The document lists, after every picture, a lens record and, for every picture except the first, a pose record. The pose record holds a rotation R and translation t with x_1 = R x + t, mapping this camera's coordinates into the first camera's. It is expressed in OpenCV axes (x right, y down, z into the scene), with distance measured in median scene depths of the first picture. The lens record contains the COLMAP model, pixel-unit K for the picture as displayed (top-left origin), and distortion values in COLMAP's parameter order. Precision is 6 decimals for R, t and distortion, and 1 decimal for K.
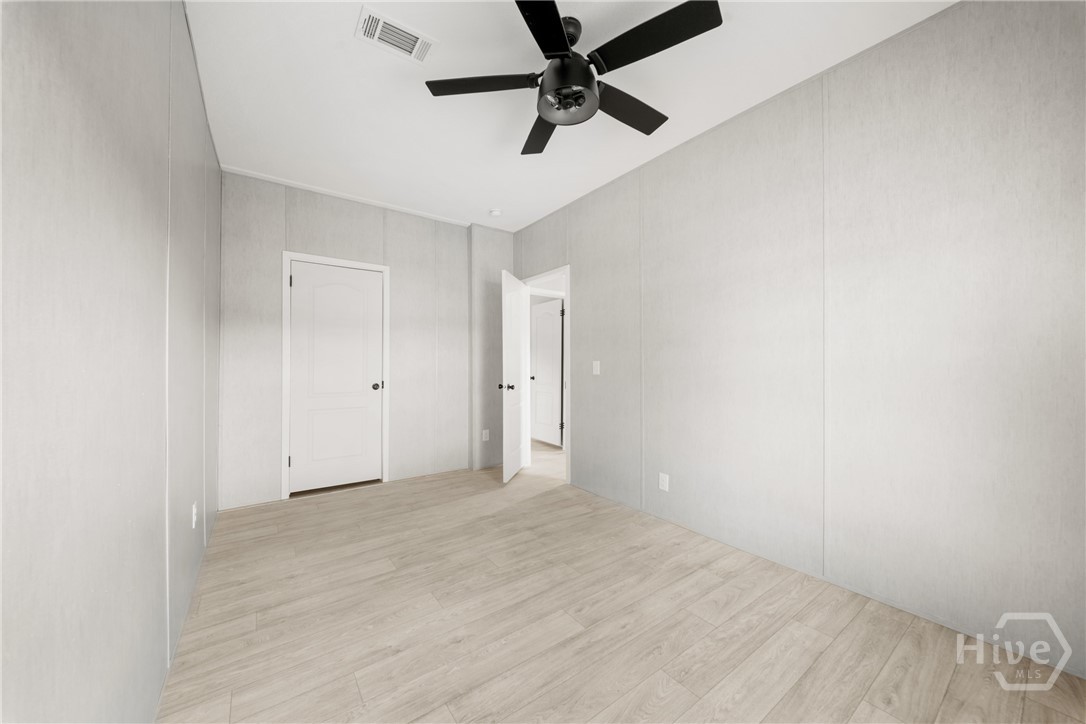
lens RADIAL K [[383.7, 0, 543.1], [0, 383.7, 363.1], [0, 0, 1]] dist [0.002991, 0.002011]
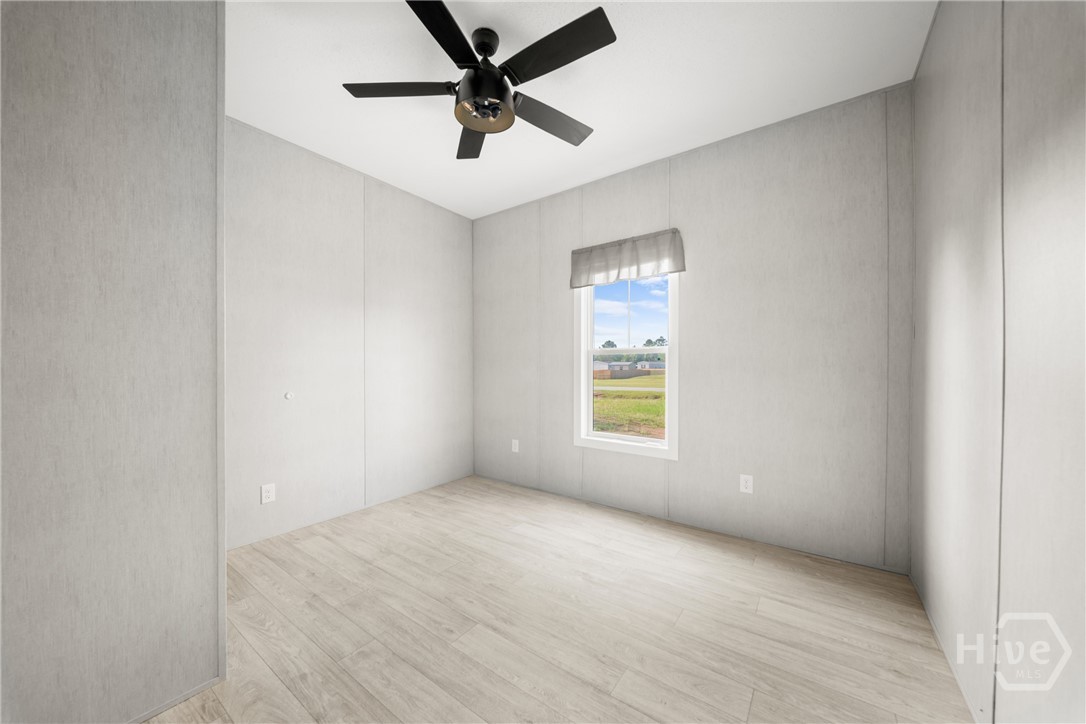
lens RADIAL K [[383.7, 0, 550.9], [0, 383.7, 363.4], [0, 0, 1]] dist [0.002991, 0.002011]
pose [[-0.320004, 0.009164, 0.947372, -0.705073], [-0.011704, 0.999839, -0.013625, 0.019305], [-0.947344, -0.015448, -0.319845, 0.898451]]
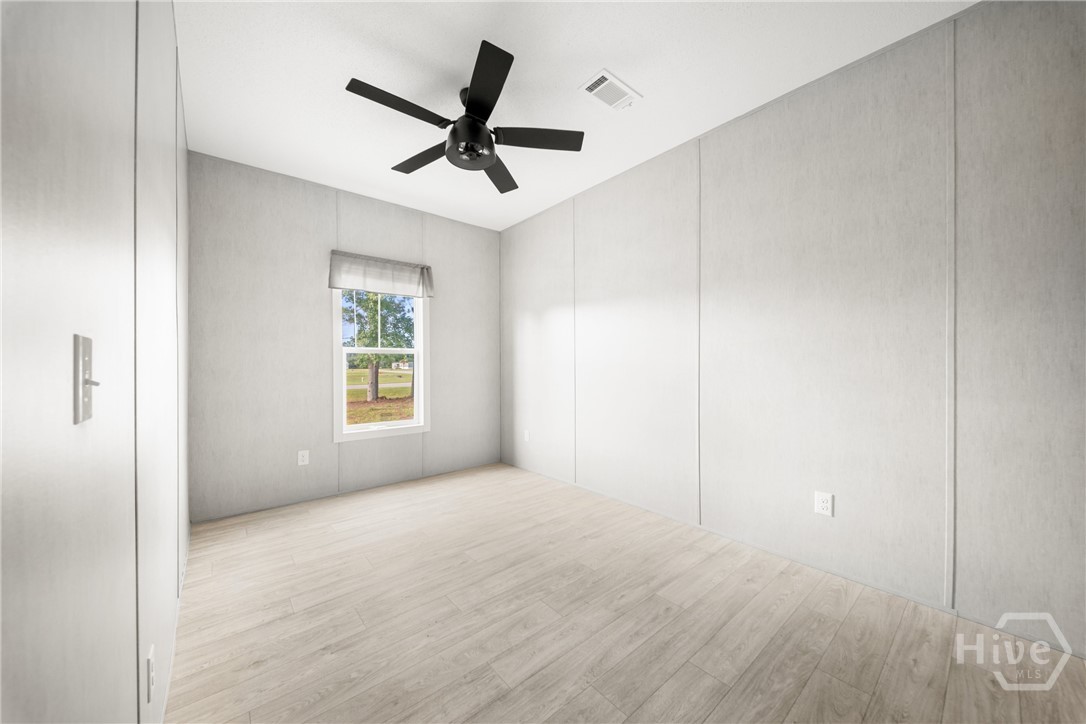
lens RADIAL K [[383.7, 0, 538.2], [0, 383.7, 362.9], [0, 0, 1]] dist [0.002991, 0.002011]
pose [[-0.998324, 0.003022, -0.057786, -0.063068], [0.003214, 0.999990, -0.003231, 0.007855], [0.057776, -0.003411, -0.998324, 1.871431]]
